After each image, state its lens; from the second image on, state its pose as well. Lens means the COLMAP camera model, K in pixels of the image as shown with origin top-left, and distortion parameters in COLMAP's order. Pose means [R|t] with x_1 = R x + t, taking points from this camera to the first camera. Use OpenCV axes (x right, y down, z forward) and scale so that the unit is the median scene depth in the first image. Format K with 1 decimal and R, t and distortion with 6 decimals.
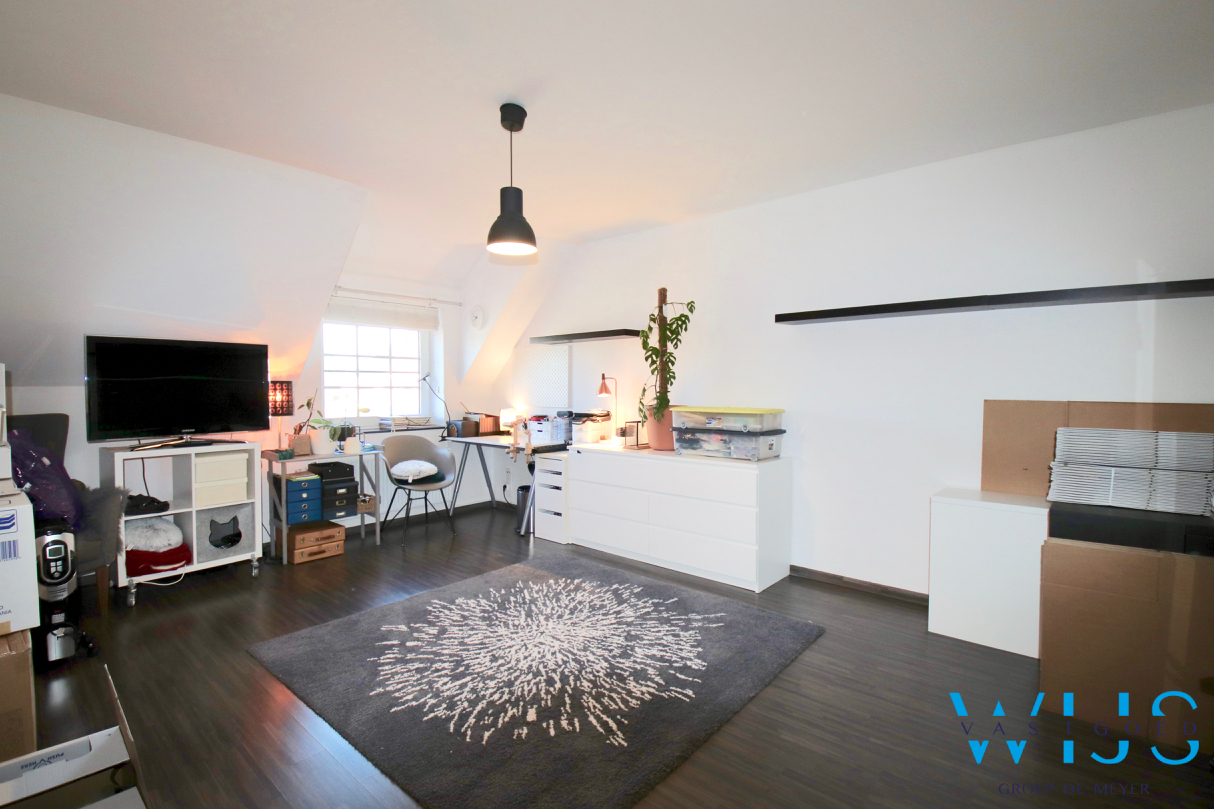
lens RADIAL K [[562.1, 0, 604.6], [0, 562.1, 406.2], [0, 0, 1]] dist [-0.000290, -0.015285]
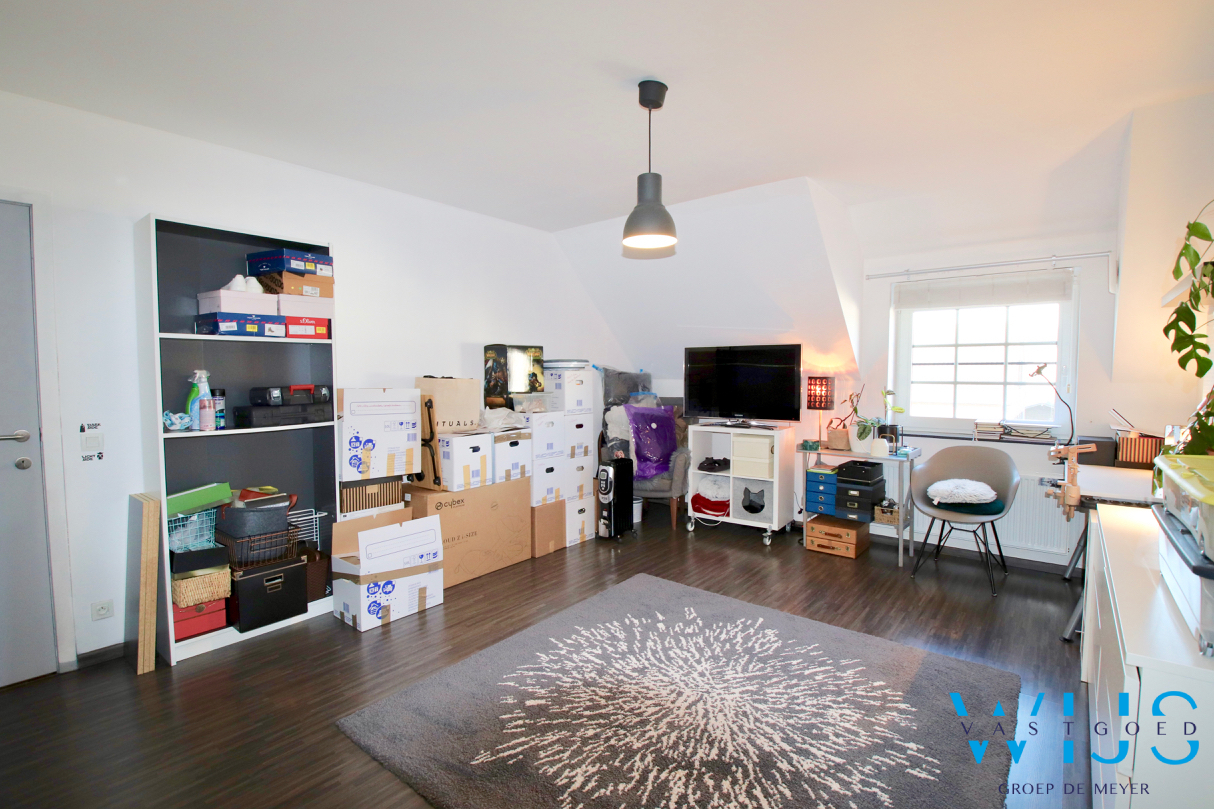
lens RADIAL K [[562.1, 0, 607.6], [0, 562.1, 399.9], [0, 0, 1]] dist [-0.000290, -0.015285]
pose [[0.037490, 0.050300, -0.998030, 0.632574], [-0.032948, 0.998252, 0.049073, -0.053283], [0.998754, 0.031044, 0.039082, 0.753887]]
